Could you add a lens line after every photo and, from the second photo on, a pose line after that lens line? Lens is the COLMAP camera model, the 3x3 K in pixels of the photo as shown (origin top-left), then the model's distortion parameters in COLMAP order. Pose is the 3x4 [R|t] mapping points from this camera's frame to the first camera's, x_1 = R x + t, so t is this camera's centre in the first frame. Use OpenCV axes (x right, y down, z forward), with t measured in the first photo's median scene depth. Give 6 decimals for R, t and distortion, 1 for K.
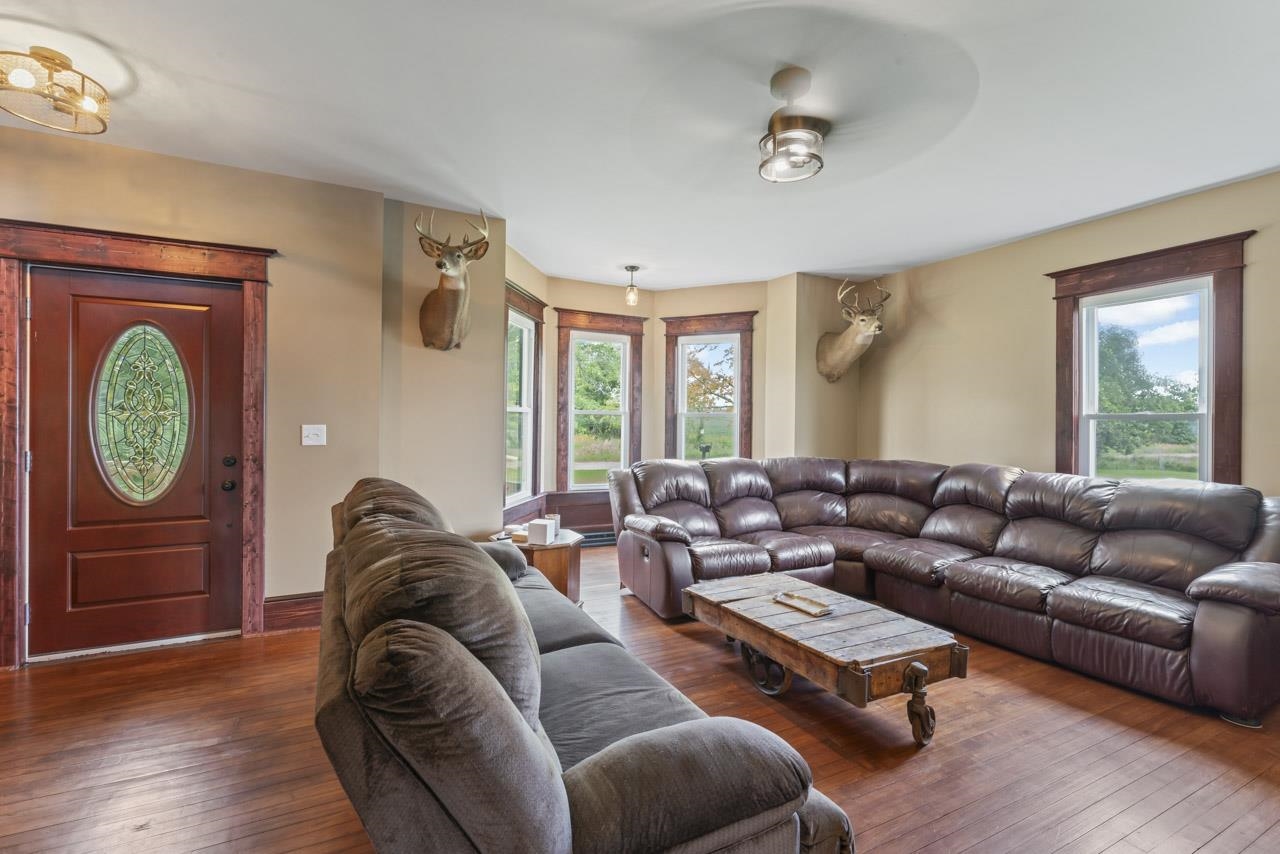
lens RADIAL K [[551.0, 0, 636.5], [0, 551.0, 416.2], [0, 0, 1]] dist [-0.003005, -0.000737]
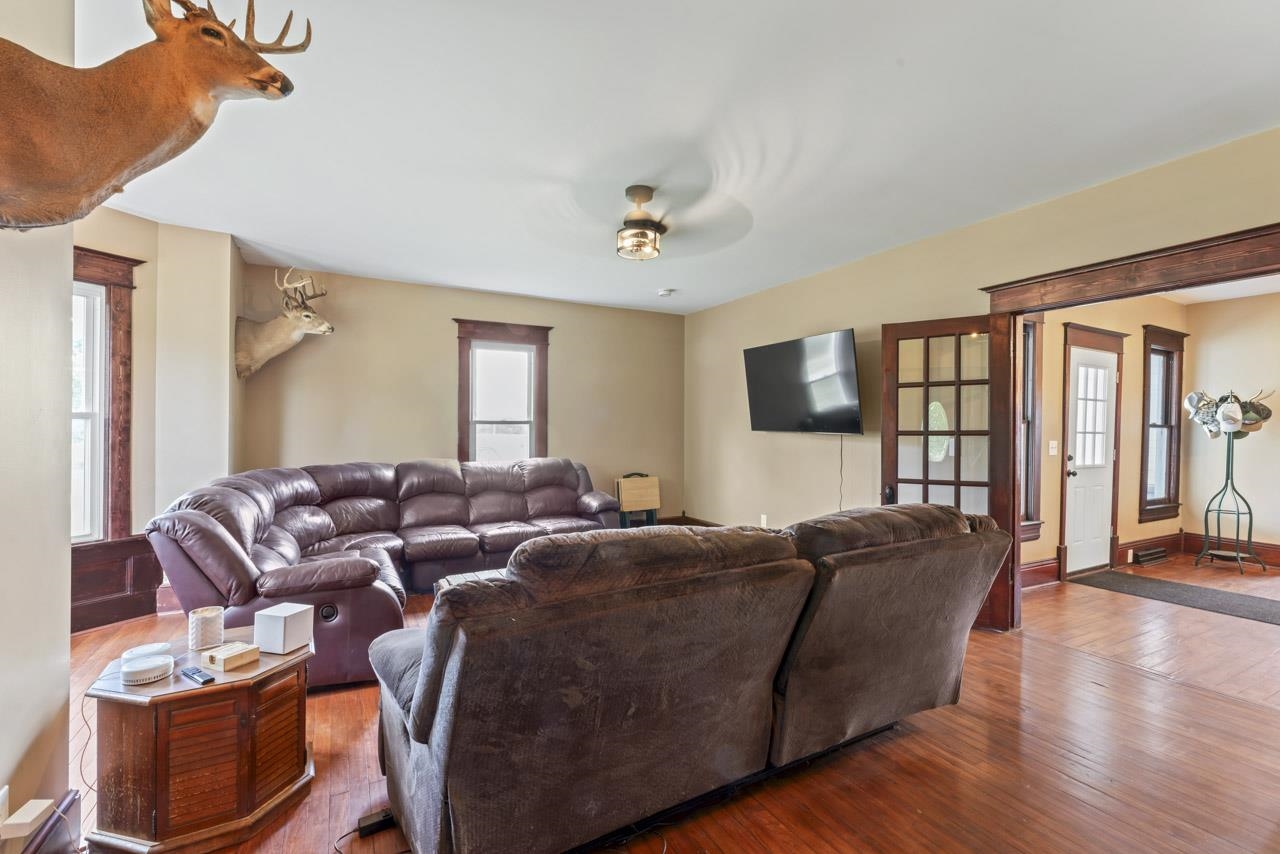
lens RADIAL K [[551.0, 0, 630.5], [0, 551.0, 432.6], [0, 0, 1]] dist [-0.003005, -0.000737]
pose [[-0.055353, -0.021037, 0.998245, -1.581940], [-0.001928, 0.999778, 0.020963, 0.008086], [-0.998465, -0.000764, -0.055382, 1.442330]]
